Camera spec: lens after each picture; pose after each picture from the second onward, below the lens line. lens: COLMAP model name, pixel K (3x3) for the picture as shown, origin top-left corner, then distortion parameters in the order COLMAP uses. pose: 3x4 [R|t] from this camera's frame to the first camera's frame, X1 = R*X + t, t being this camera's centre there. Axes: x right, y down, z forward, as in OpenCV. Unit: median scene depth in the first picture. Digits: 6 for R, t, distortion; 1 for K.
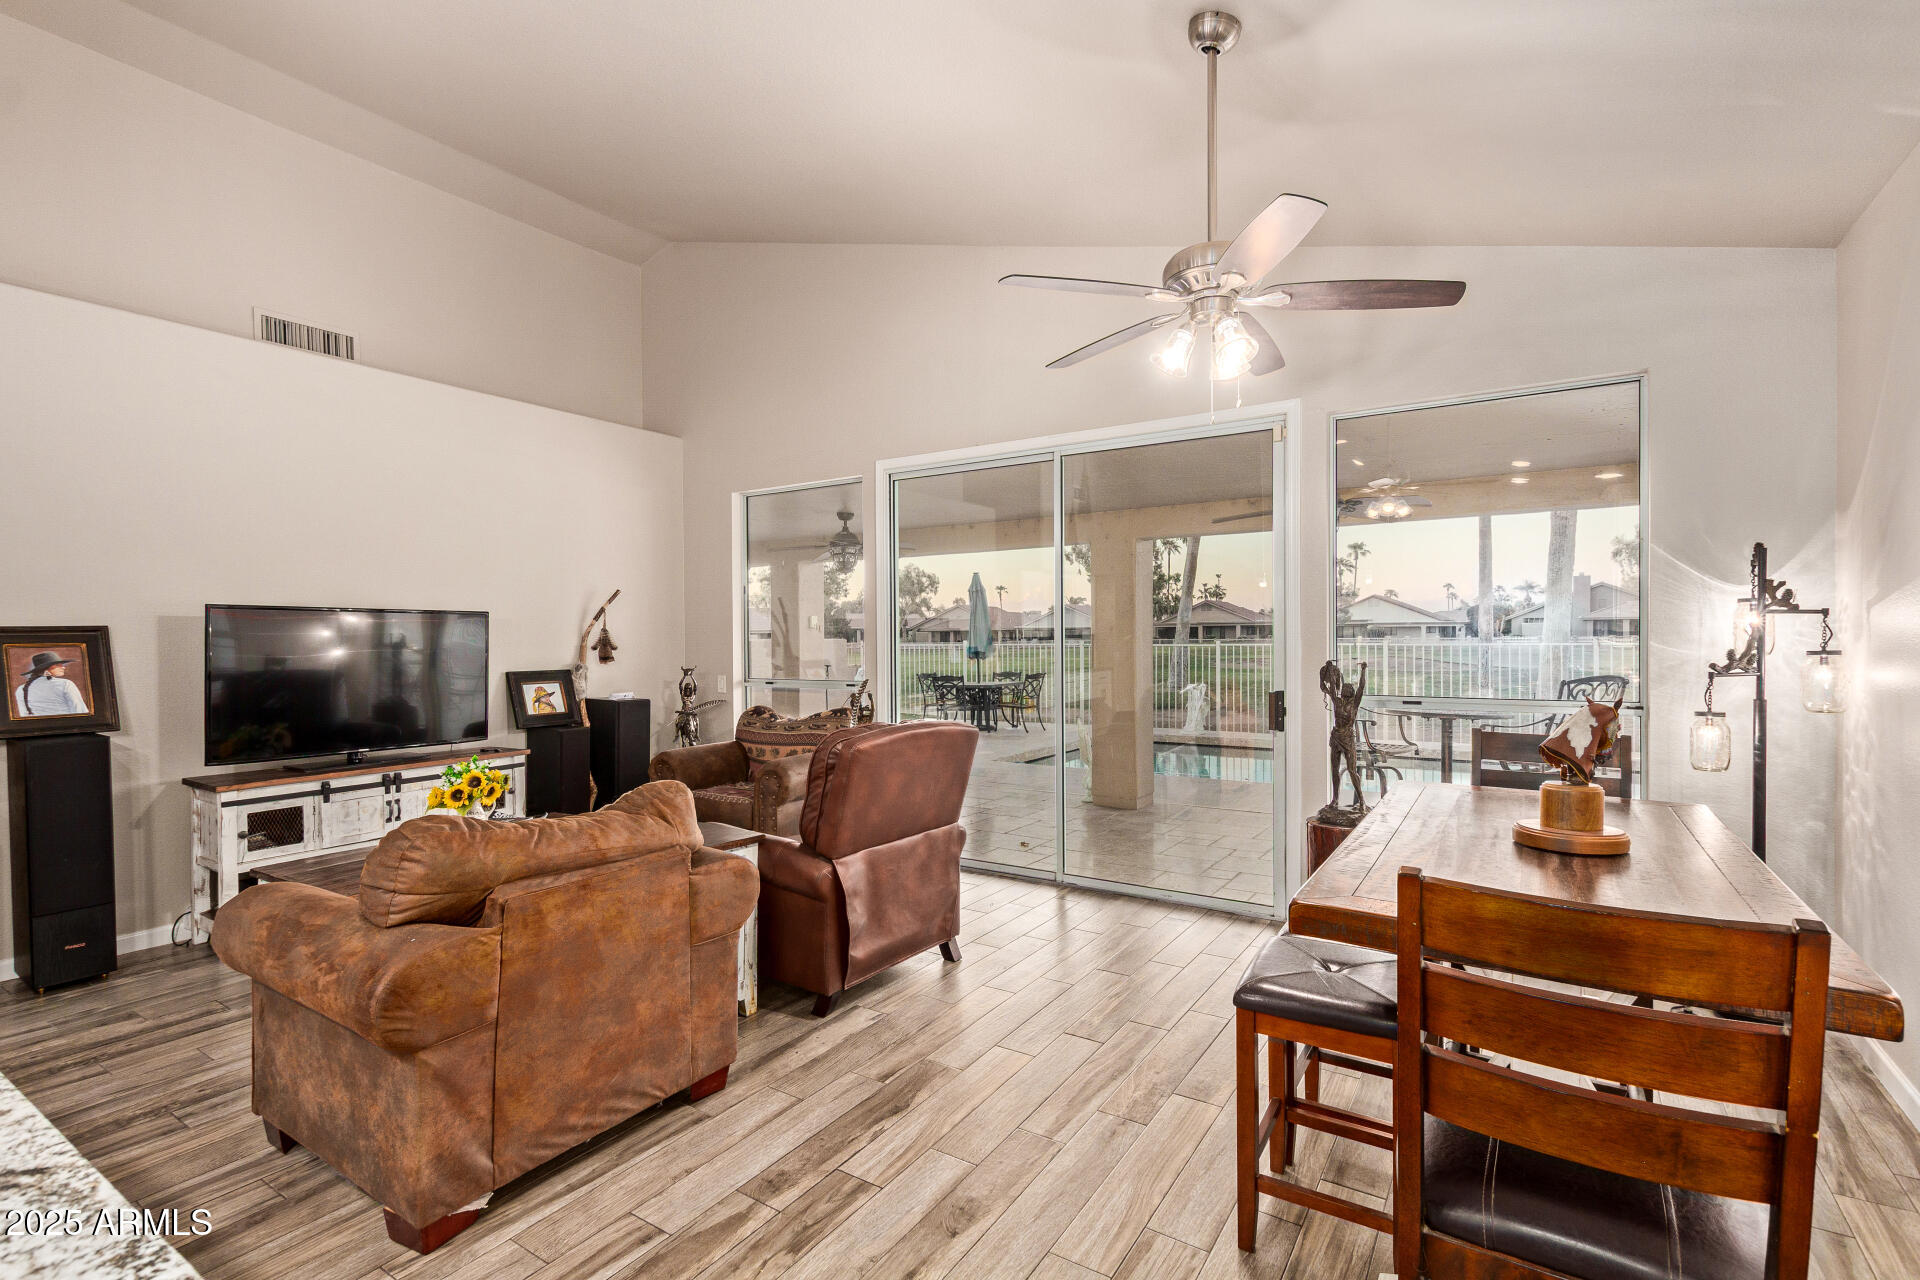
lens RADIAL K [[880.0, 0, 972.7], [0, 880.0, 645.2], [0, 0, 1]] dist [0.009186, -0.005135]
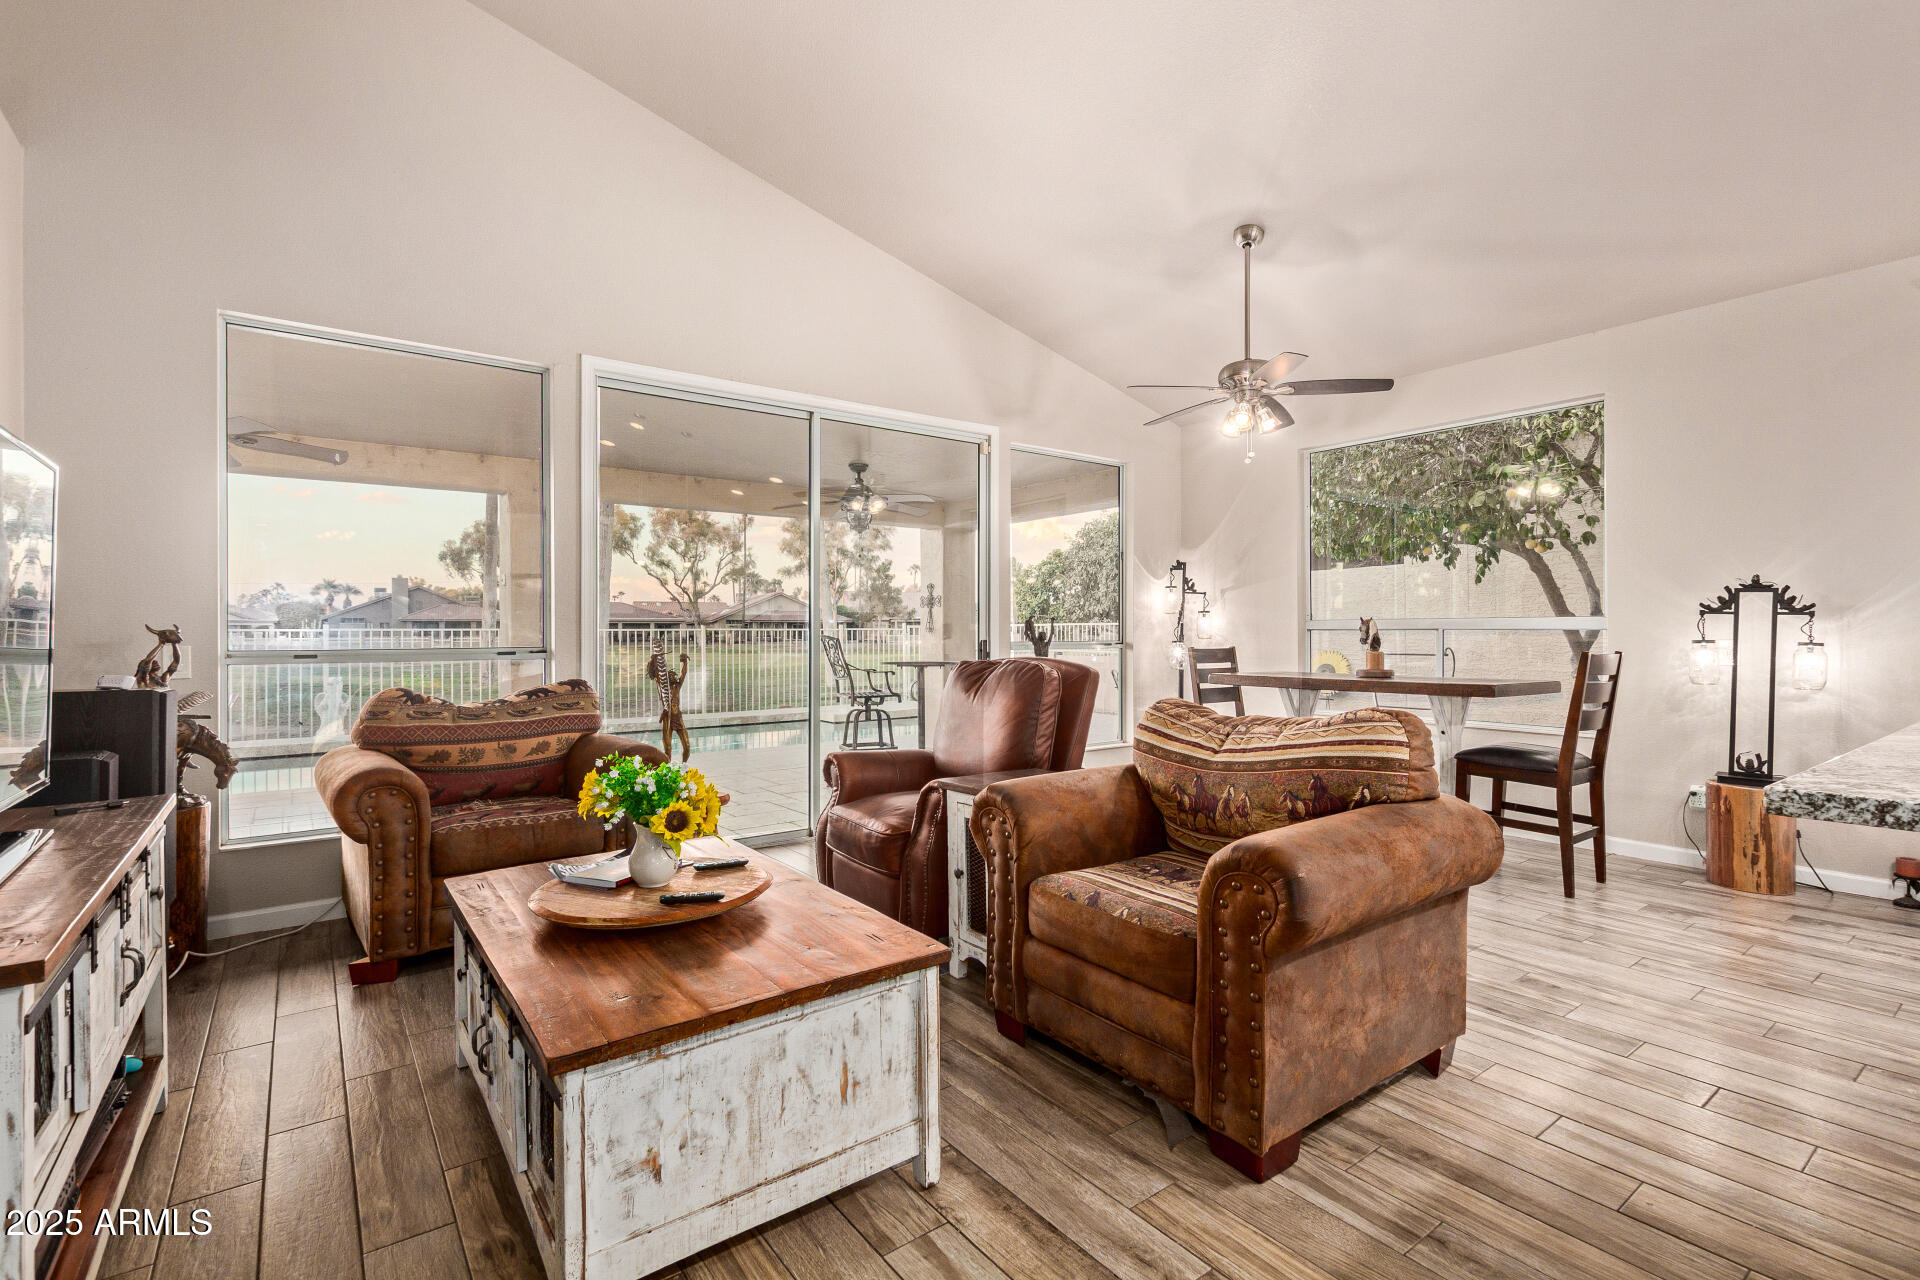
lens RADIAL K [[880.0, 0, 972.3], [0, 880.0, 636.1], [0, 0, 1]] dist [0.009186, -0.005135]
pose [[0.346446, 0.002286, 0.938067, -0.957071], [0.010296, 0.999928, -0.006240, 0.056362], [-0.938014, 0.011820, 0.346397, 0.579071]]
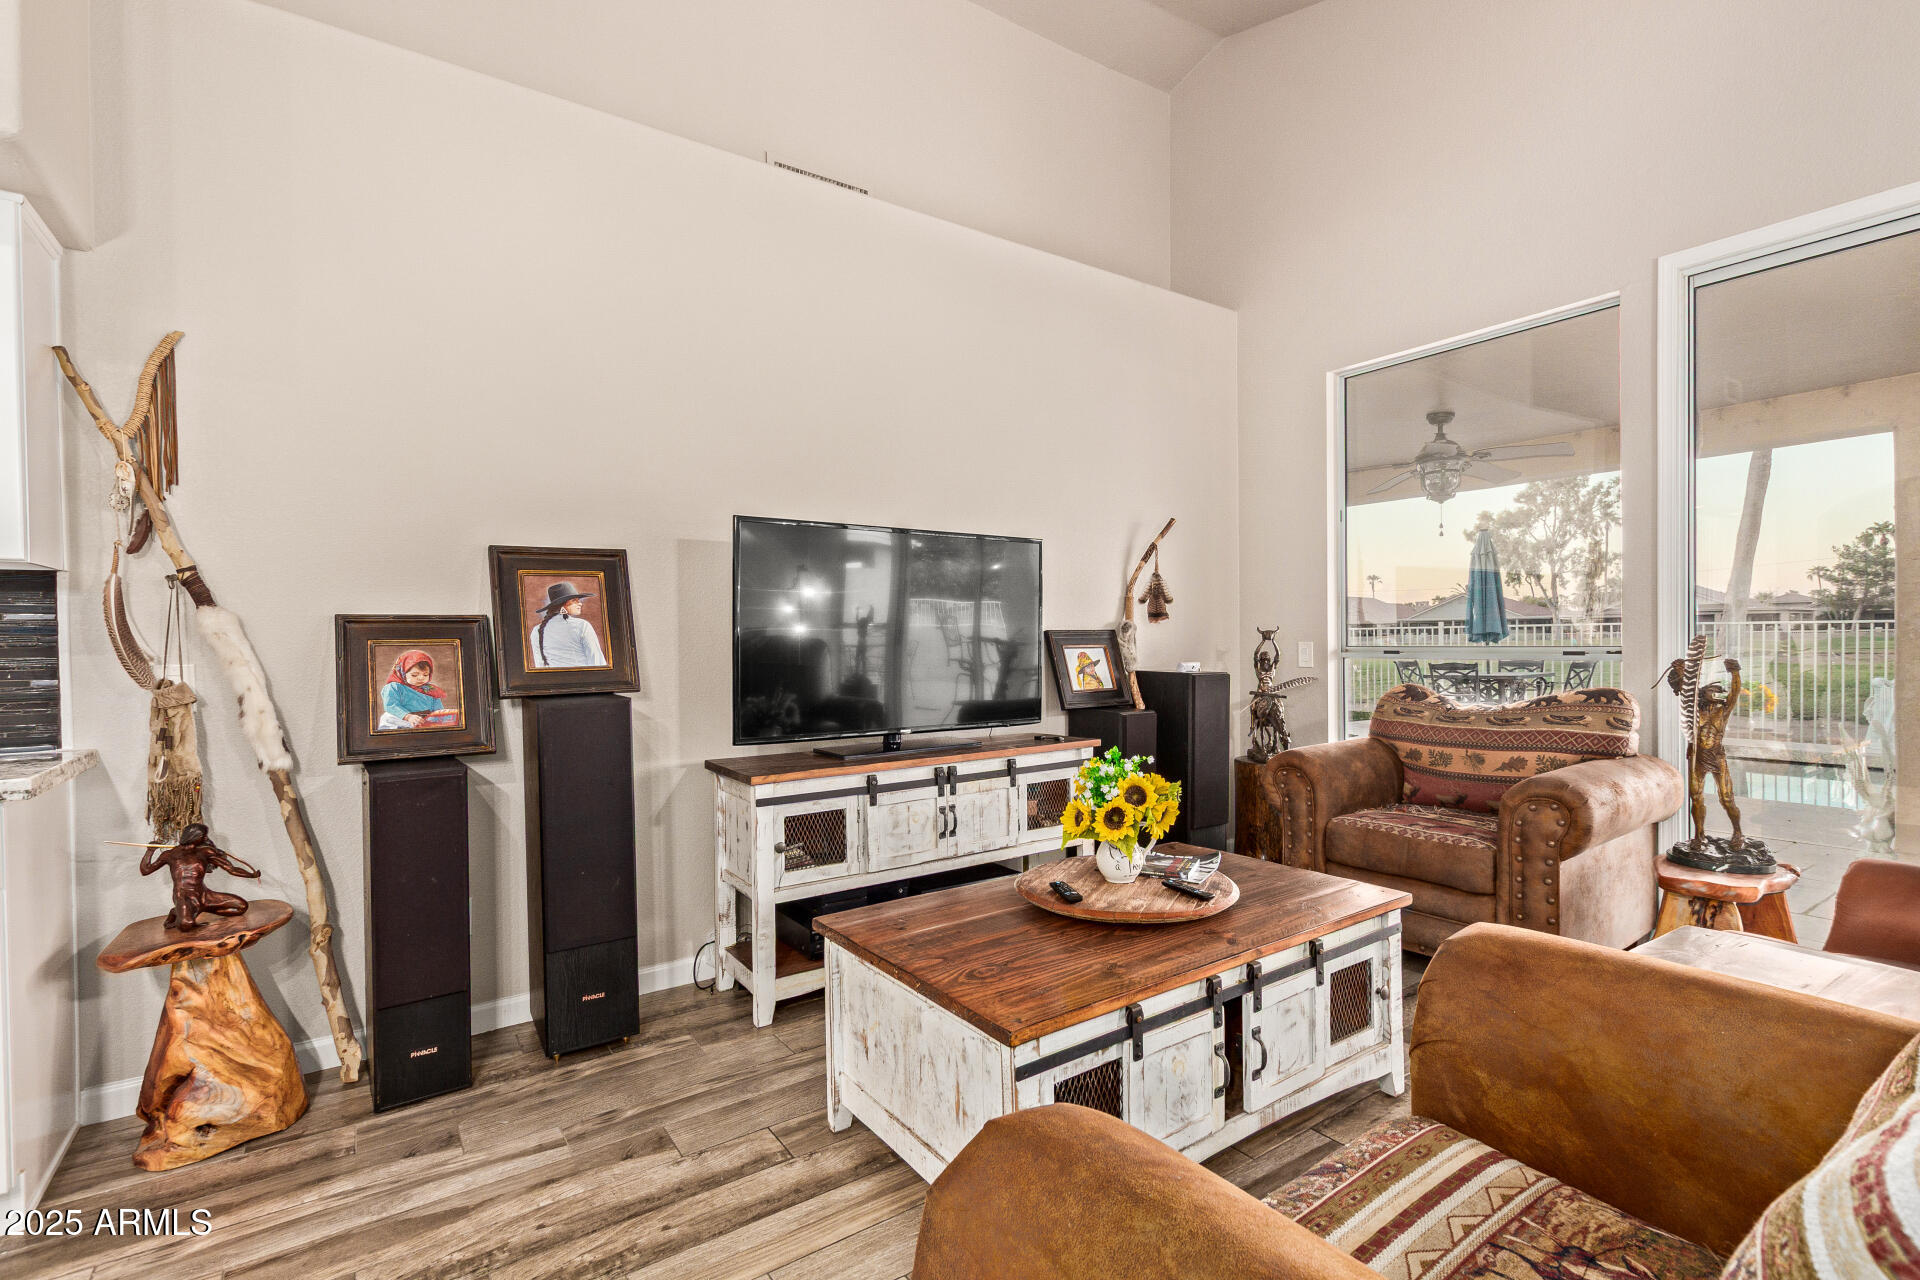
lens RADIAL K [[880.0, 0, 965.2], [0, 880.0, 646.5], [0, 0, 1]] dist [0.009186, -0.005135]
pose [[0.924703, 0.000540, -0.380688, -0.417176], [0.001126, 0.999991, 0.004153, 0.053573], [0.380687, -0.004269, 0.924694, 0.407659]]
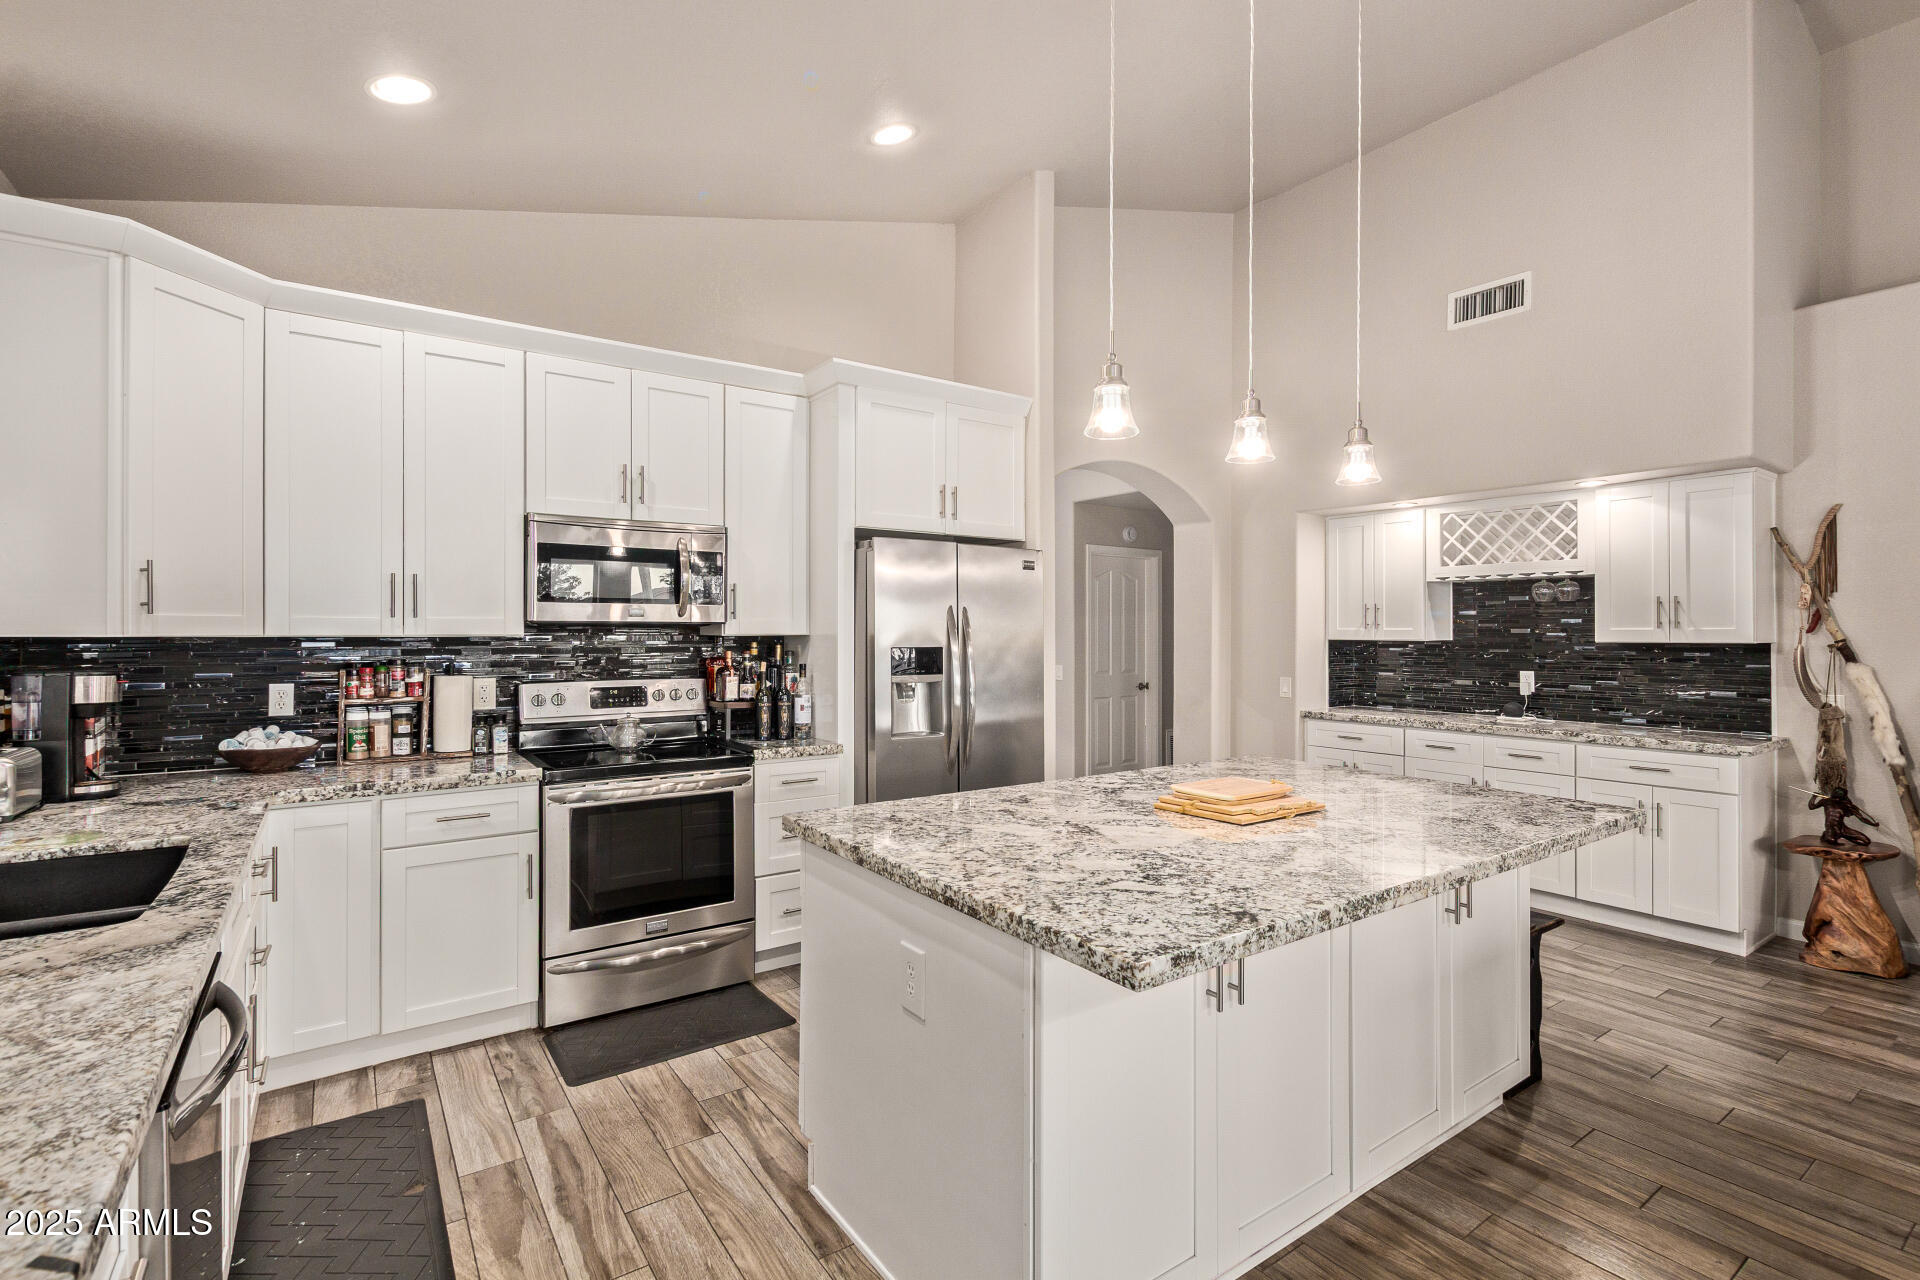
lens RADIAL K [[880.0, 0, 973.4], [0, 880.0, 632.4], [0, 0, 1]] dist [0.009186, -0.005135]
pose [[-0.374000, 0.005051, -0.927415, 0.160642], [-0.007729, 0.999933, 0.008563, -0.002677], [0.927397, 0.010370, -0.373936, 0.219880]]
